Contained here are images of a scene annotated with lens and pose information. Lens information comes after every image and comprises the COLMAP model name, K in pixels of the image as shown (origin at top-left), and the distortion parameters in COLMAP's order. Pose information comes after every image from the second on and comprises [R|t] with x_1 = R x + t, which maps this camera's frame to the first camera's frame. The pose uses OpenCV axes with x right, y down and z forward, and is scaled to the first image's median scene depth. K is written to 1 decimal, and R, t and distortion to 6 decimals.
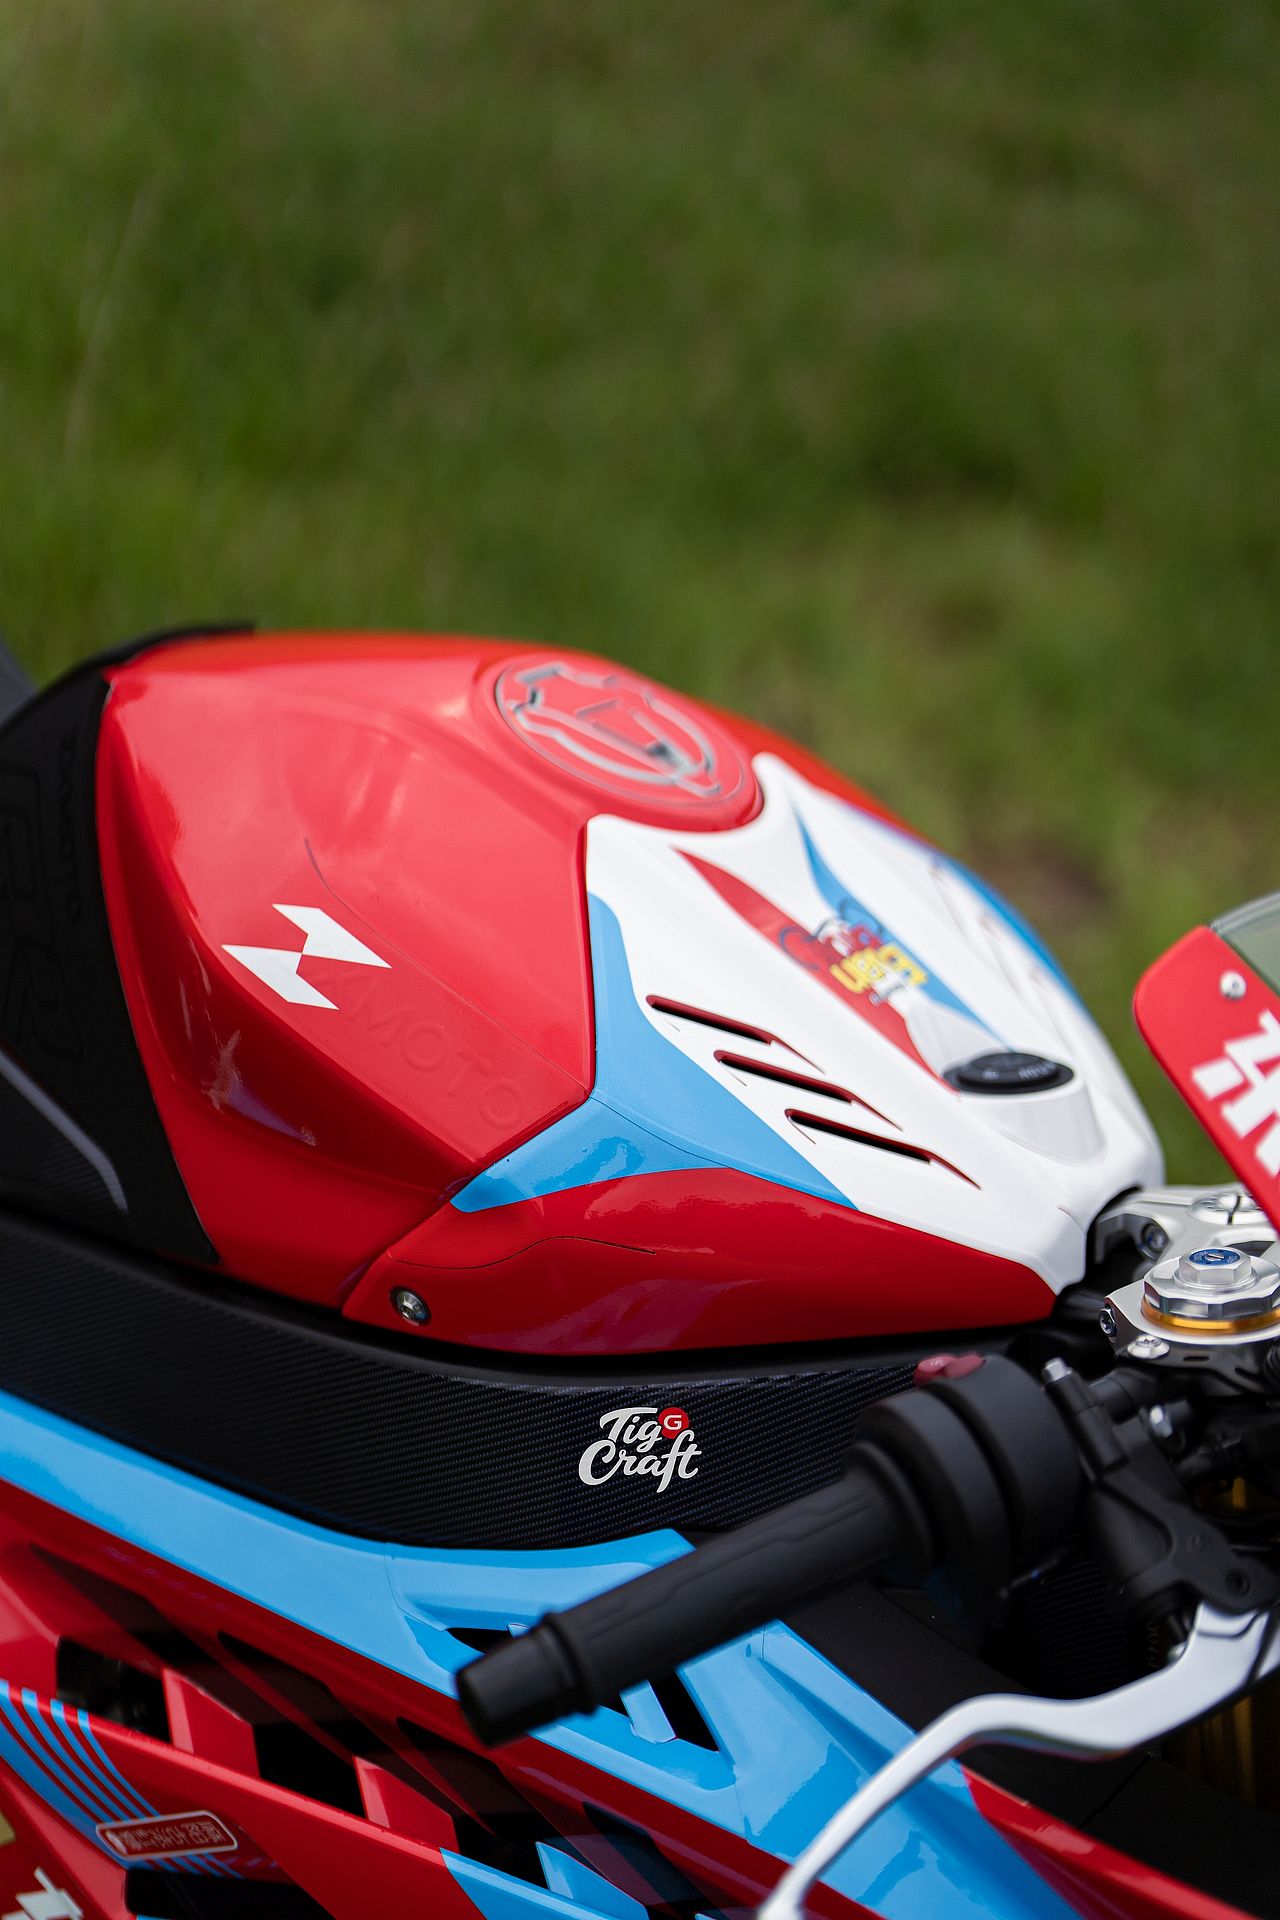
lens RADIAL K [[2673.9, 0, 614.4], [0, 2673.9, 962.3], [0, 0, 1]] dist [-0.019411, 0.096314]
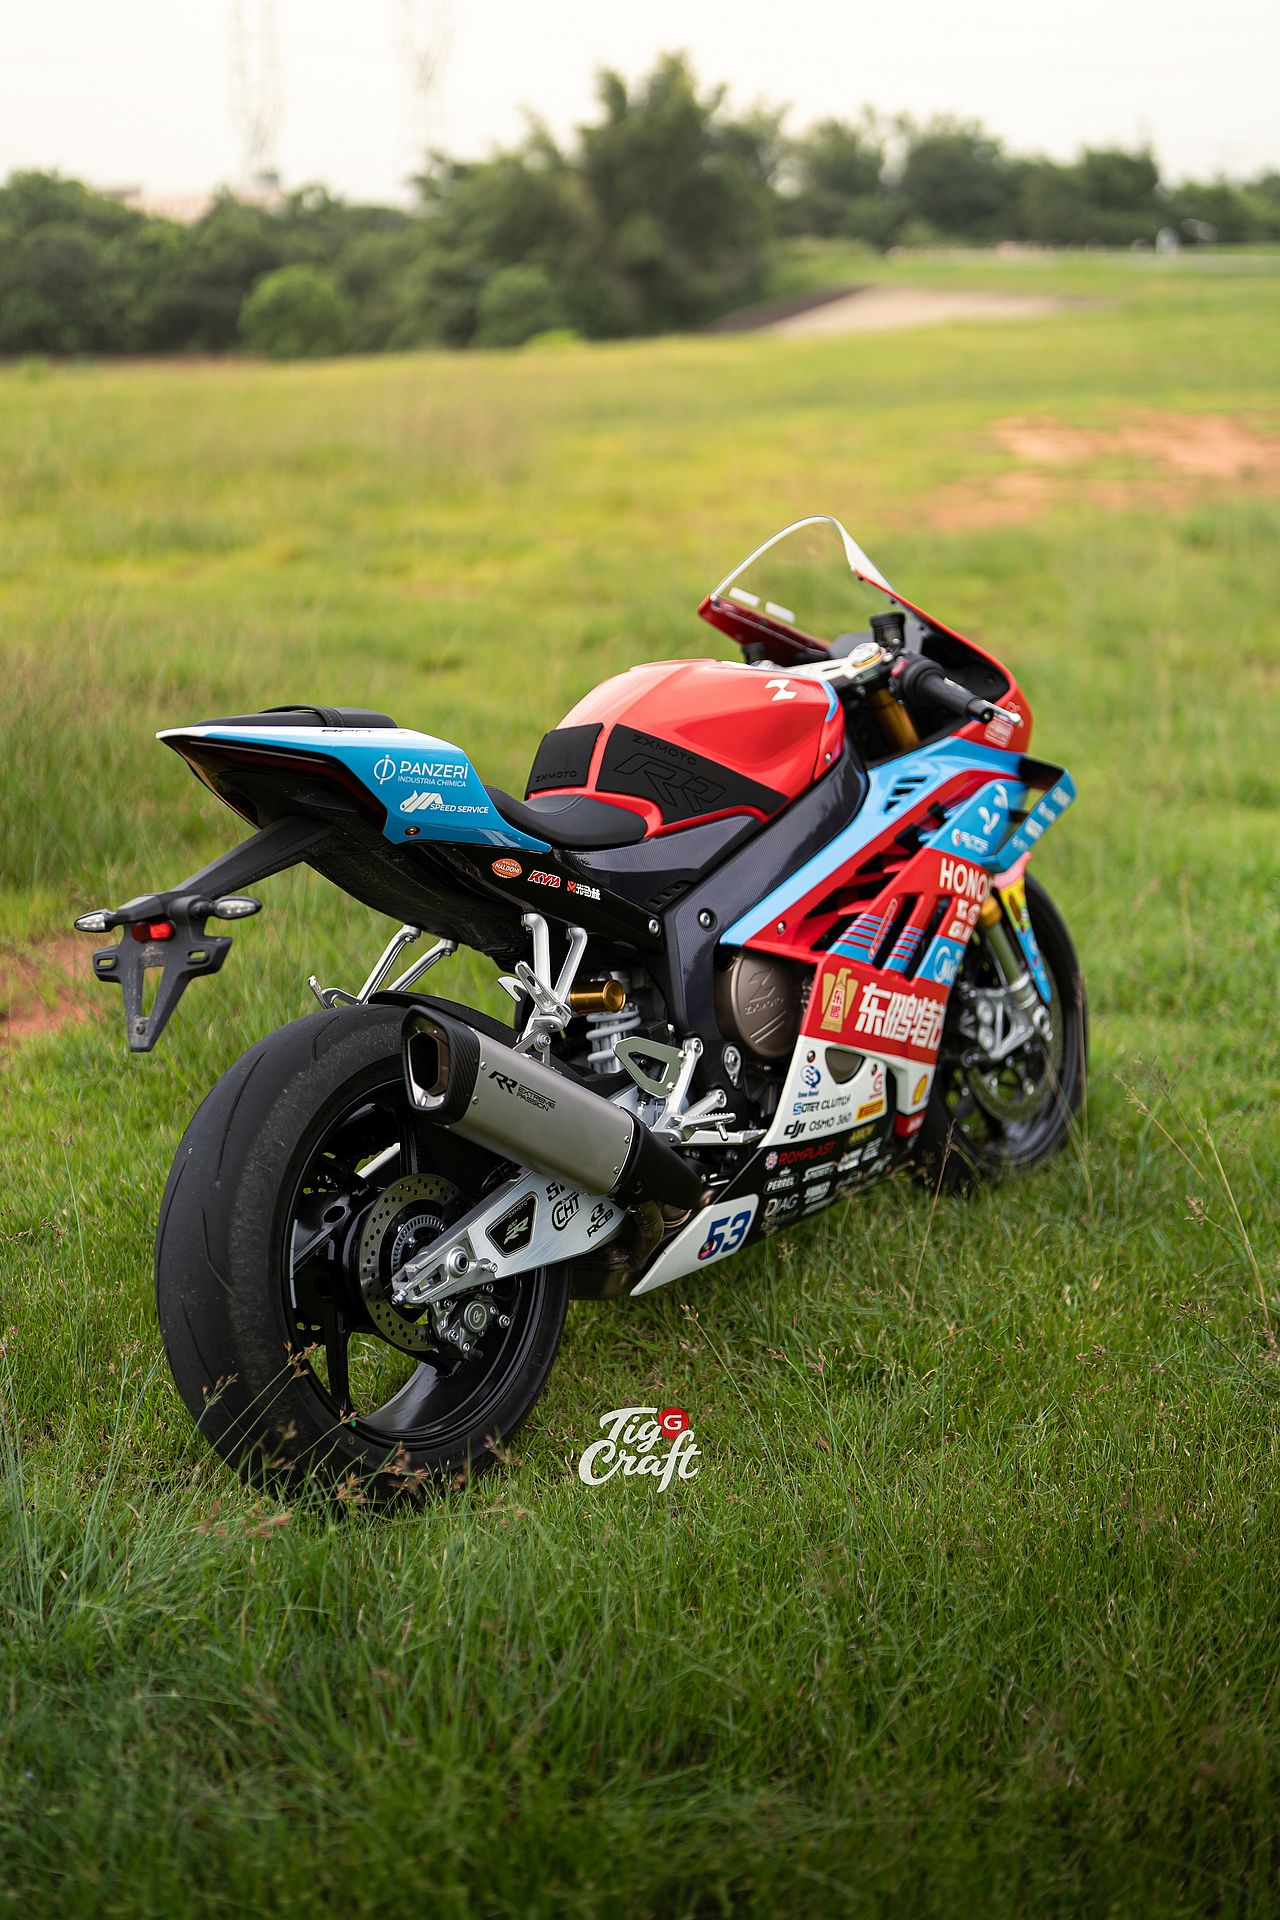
lens RADIAL K [[2673.9, 0, 614.4], [0, 2673.9, 962.3], [0, 0, 1]] dist [-0.019411, 0.096314]
pose [[0.034902, -0.385211, 0.922168, -4.301029], [0.605848, 0.742002, 0.287022, -1.078906], [-0.794814, 0.548676, 0.259277, 0.497331]]
